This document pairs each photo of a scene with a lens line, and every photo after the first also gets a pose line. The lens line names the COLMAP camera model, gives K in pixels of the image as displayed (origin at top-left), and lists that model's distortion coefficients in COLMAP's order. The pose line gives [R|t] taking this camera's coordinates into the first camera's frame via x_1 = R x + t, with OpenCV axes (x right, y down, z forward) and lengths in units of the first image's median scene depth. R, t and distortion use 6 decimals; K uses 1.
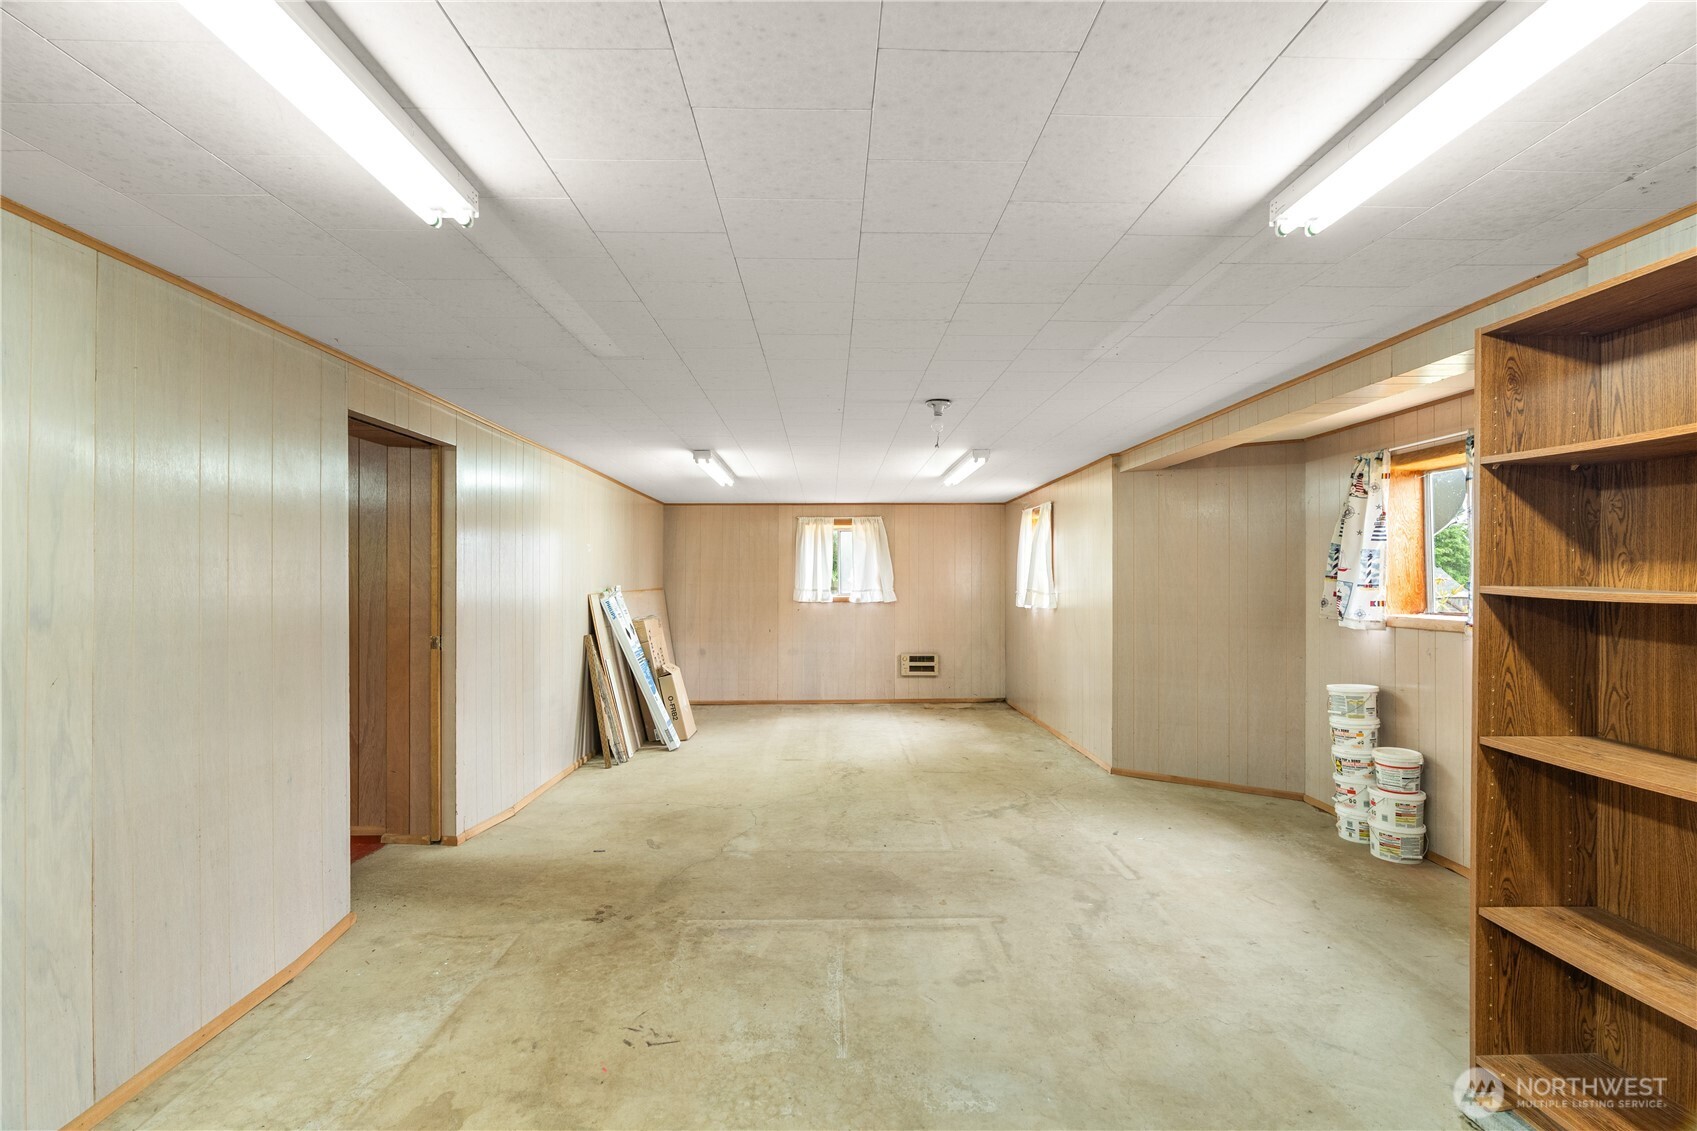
lens RADIAL K [[773.2, 0, 849.9], [0, 773.2, 576.4], [0, 0, 1]] dist [-0.007074, 0.002623]
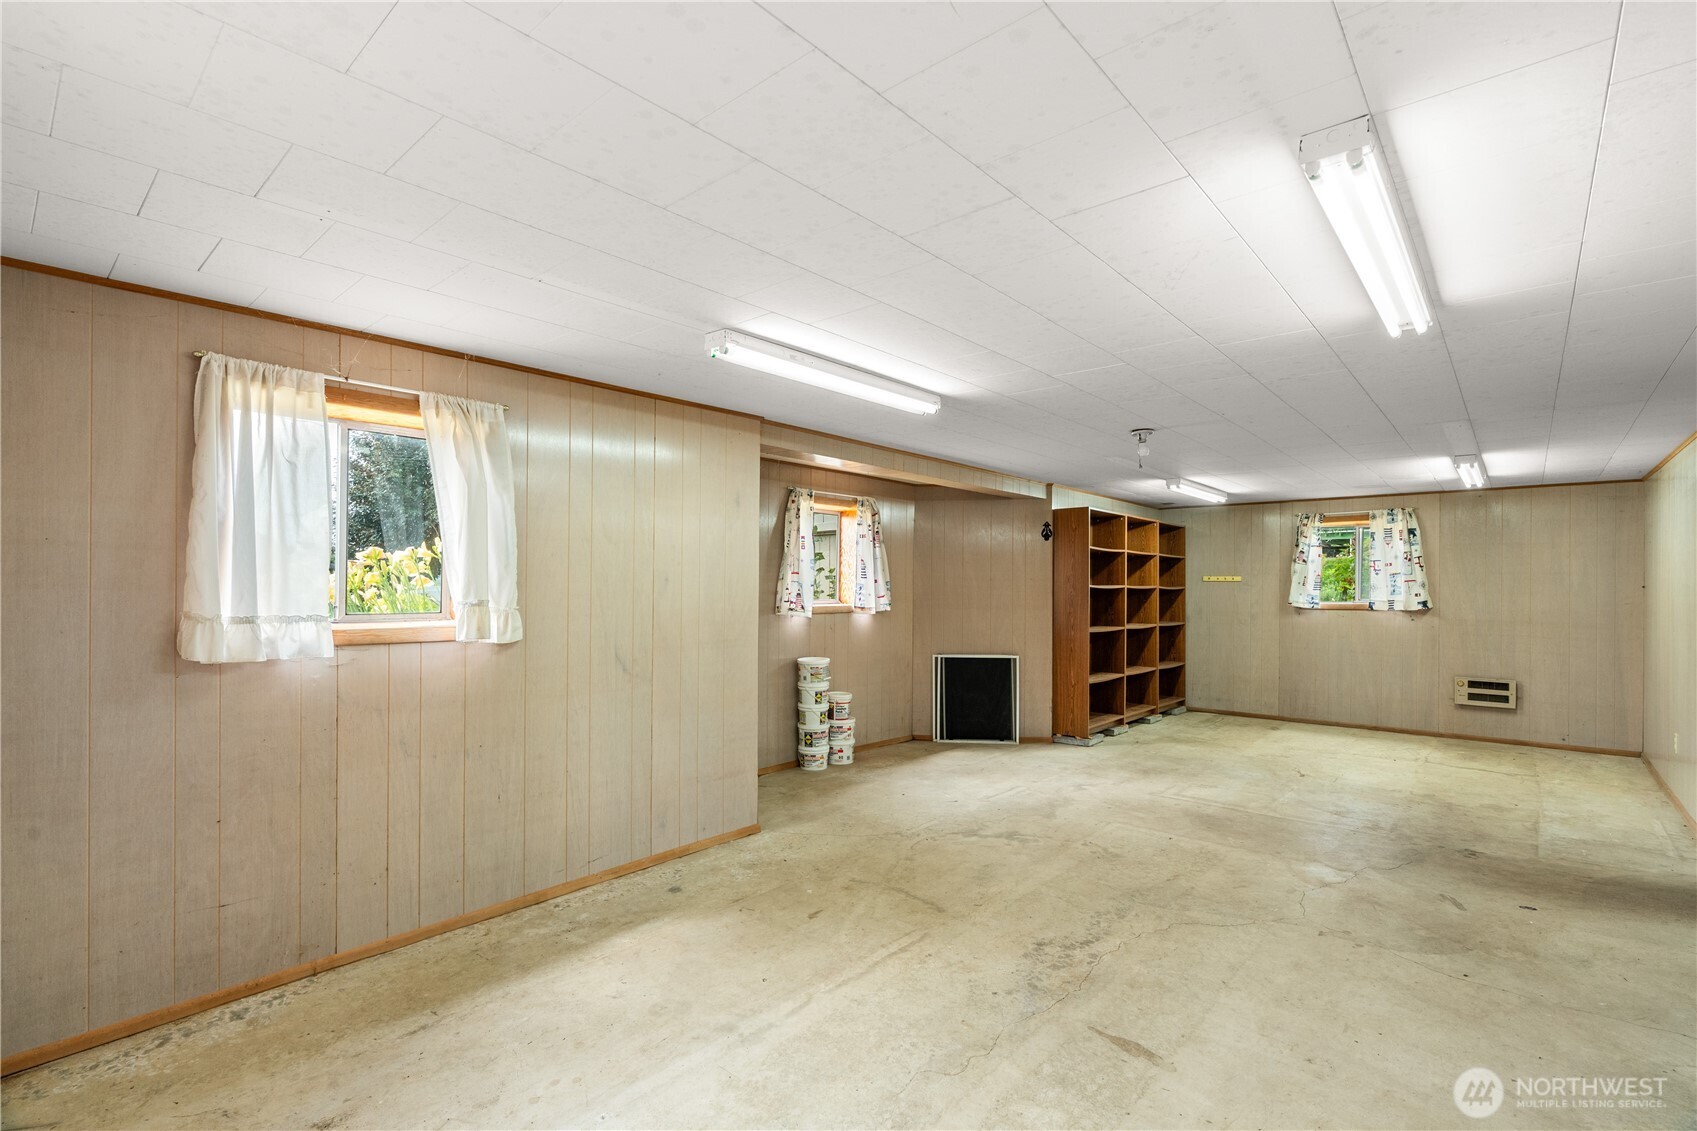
lens RADIAL K [[773.2, 0, 853.6], [0, 773.2, 576.3], [0, 0, 1]] dist [-0.007074, 0.002623]
pose [[-0.736221, 0.002534, 0.676737, -0.354277], [-0.008286, 0.999884, -0.012757, 0.014411], [-0.676691, -0.014999, -0.736114, 2.123979]]
